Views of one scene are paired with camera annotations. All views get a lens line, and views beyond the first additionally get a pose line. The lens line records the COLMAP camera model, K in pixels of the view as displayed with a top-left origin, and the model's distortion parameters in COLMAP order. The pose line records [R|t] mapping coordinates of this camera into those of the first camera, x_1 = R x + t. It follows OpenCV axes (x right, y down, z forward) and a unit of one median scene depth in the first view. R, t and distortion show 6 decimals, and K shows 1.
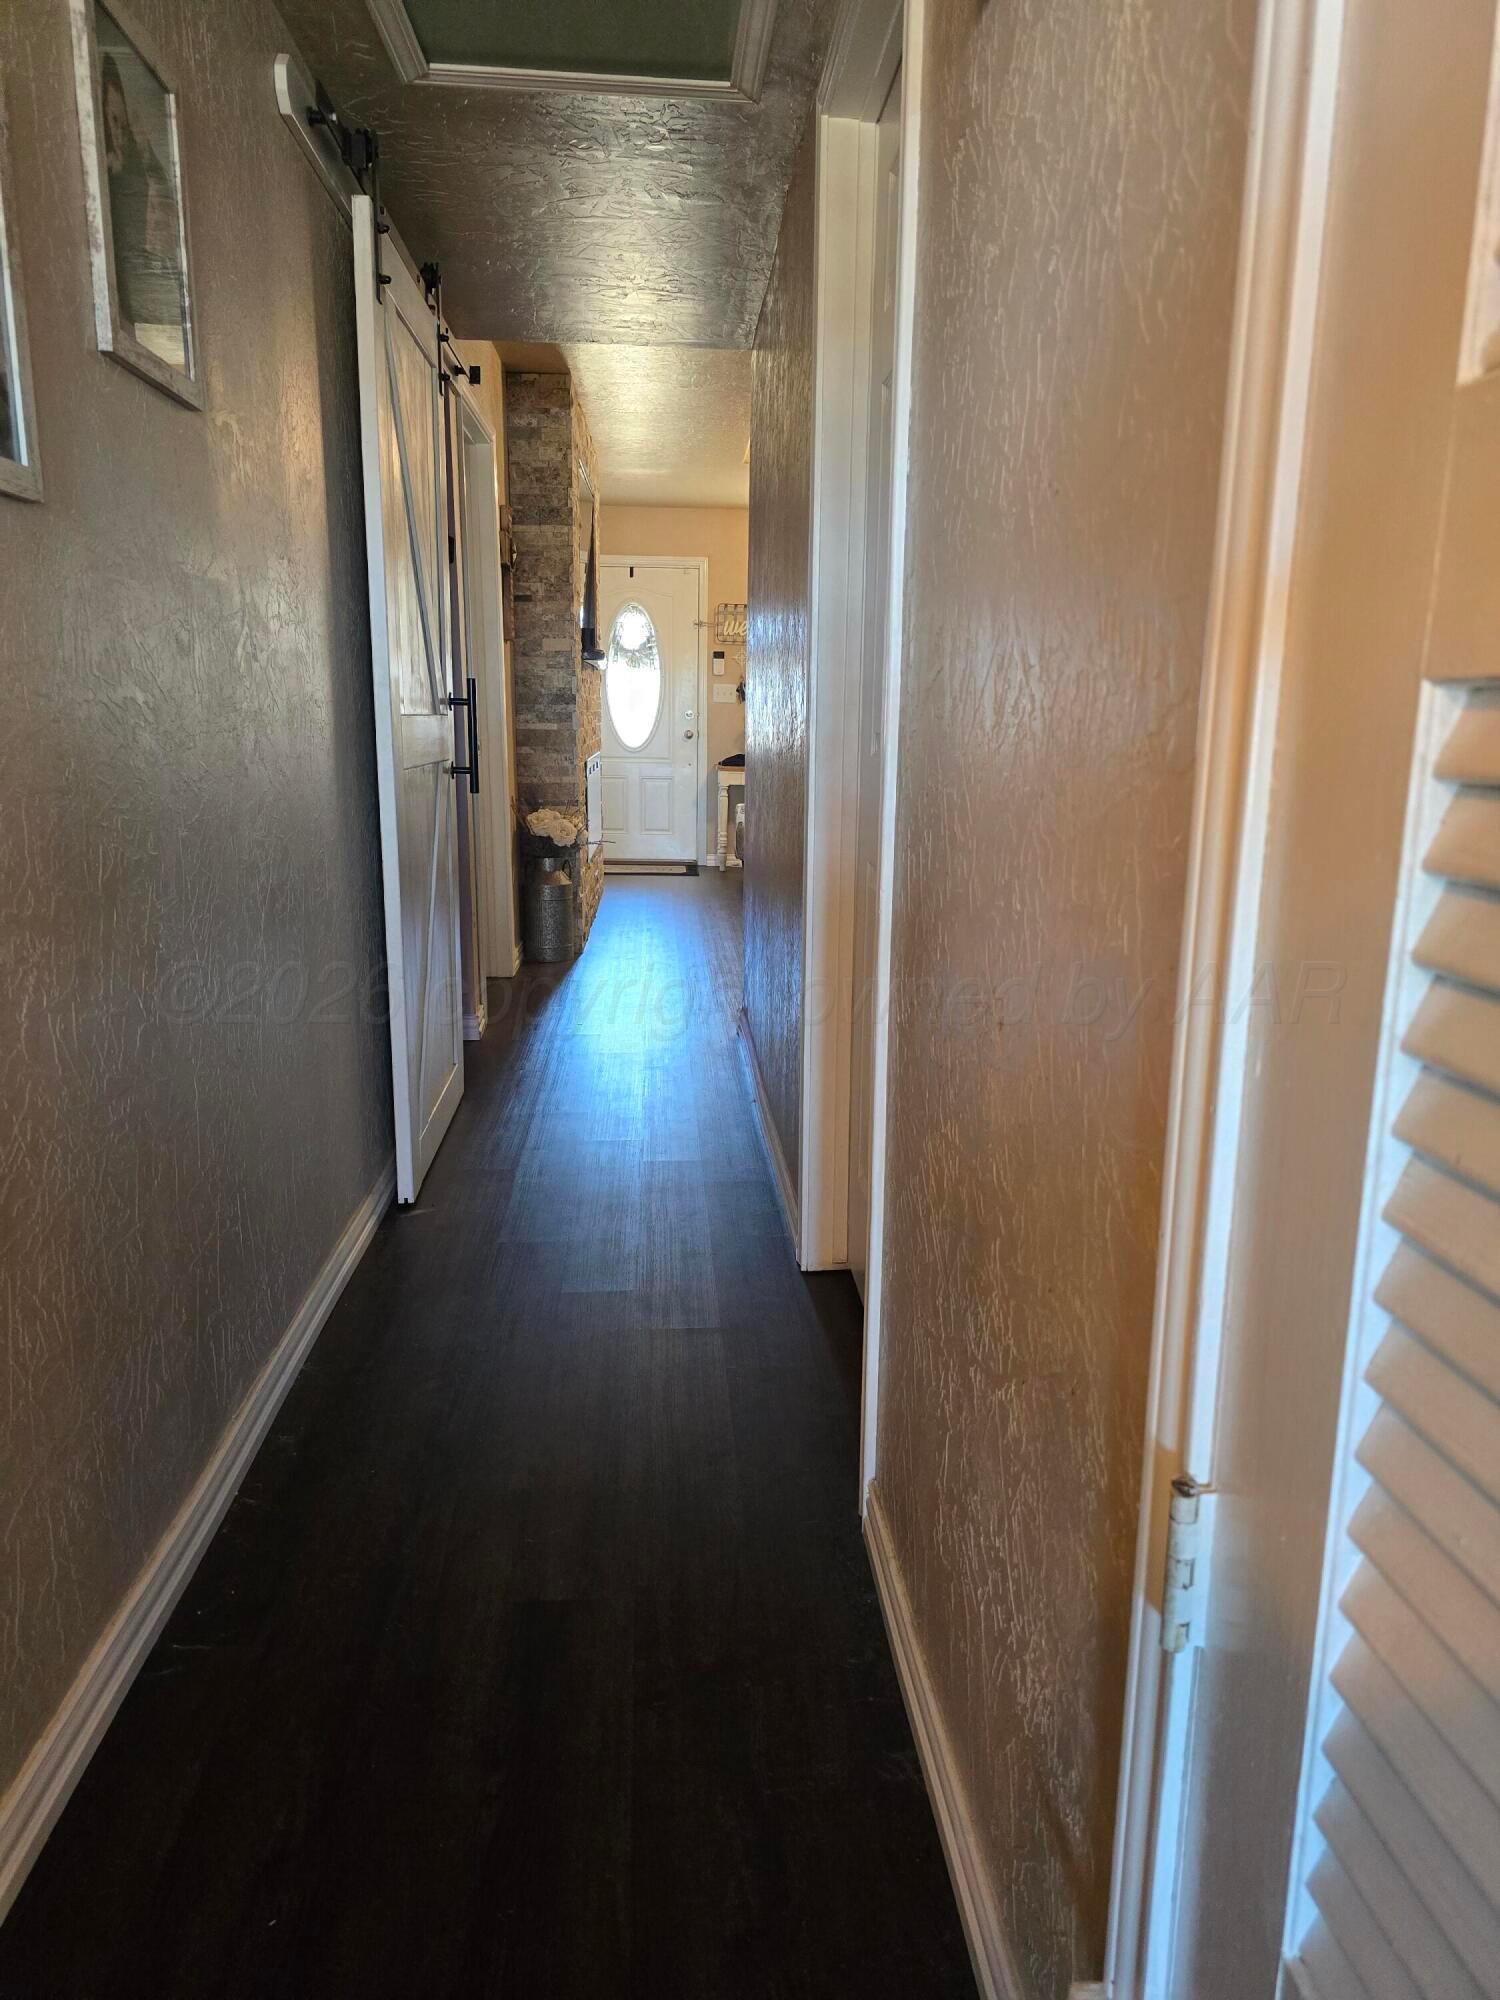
lens RADIAL K [[1323.4, 0, 750.0], [0, 1323.4, 1000.0], [0, 0, 1]] dist [0.004744, 0.000479]
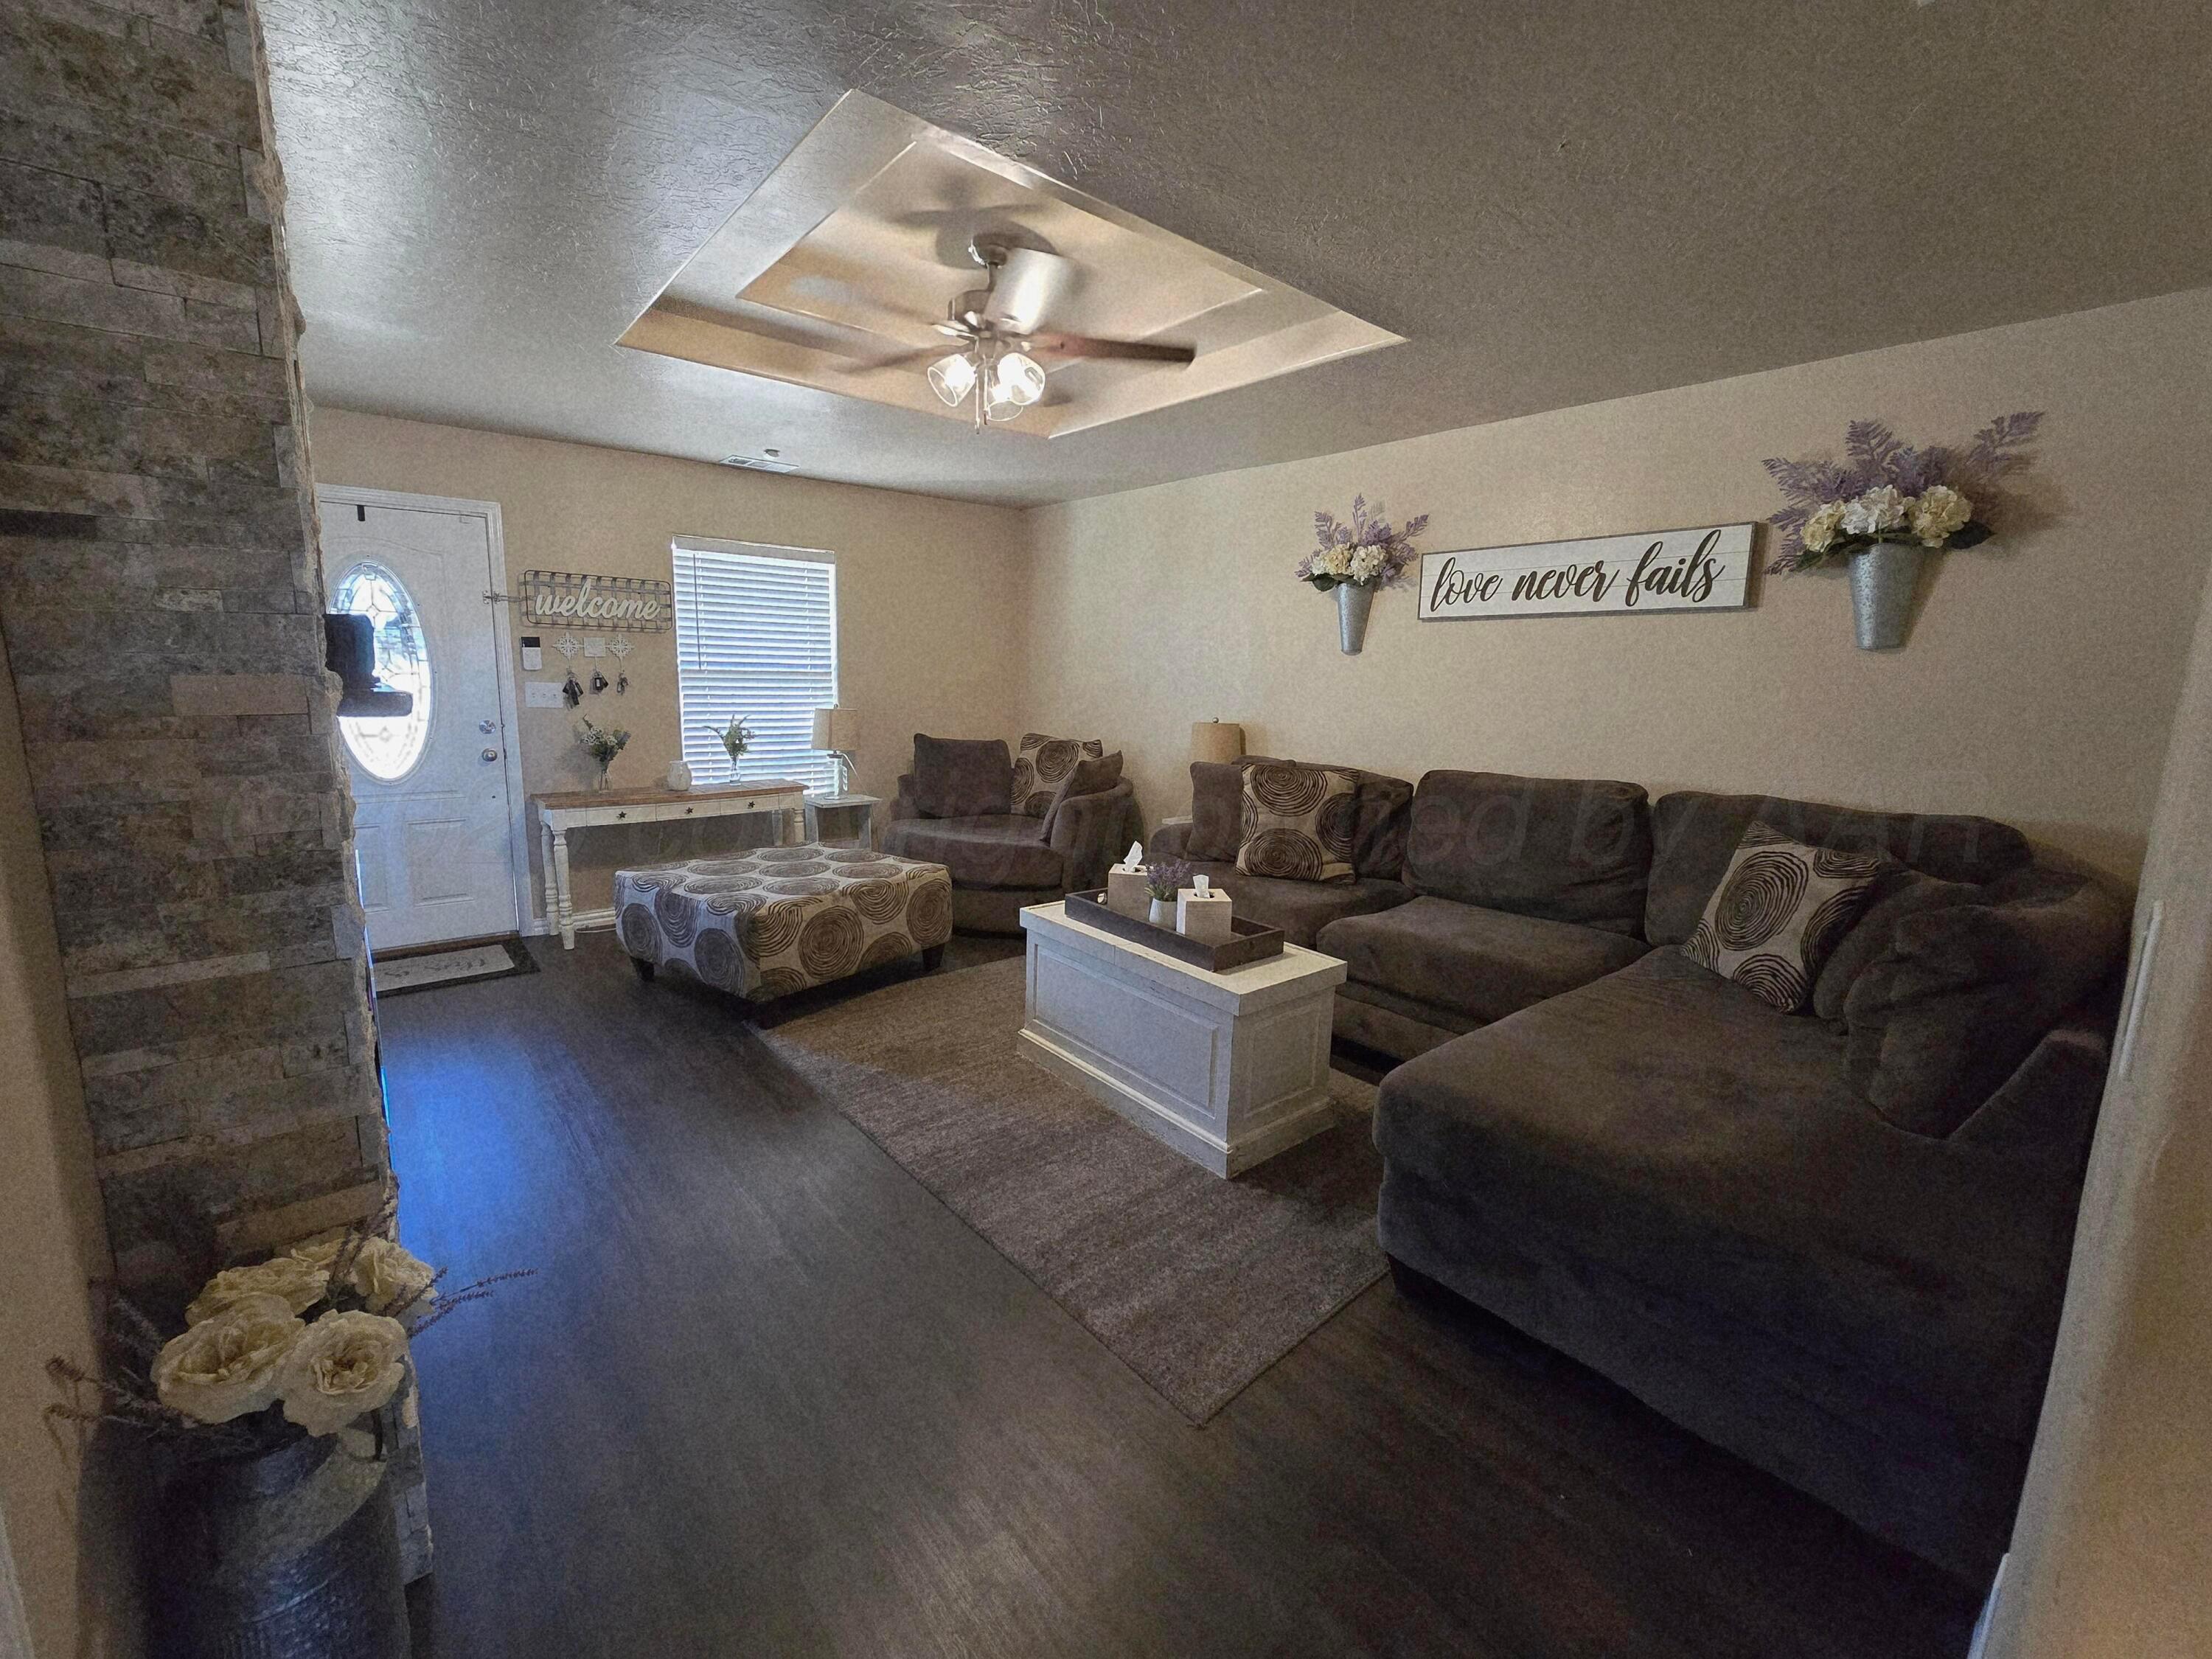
lens RADIAL K [[903.6, 0, 1104.9], [0, 903.6, 818.6], [0, 0, 1]] dist [-0.001817, 0.000163]
pose [[0.804762, -0.087989, 0.587040, -0.110714], [0.110249, 0.993902, -0.002167, -0.217760], [-0.583269, 0.066464, 0.809555, 0.722946]]
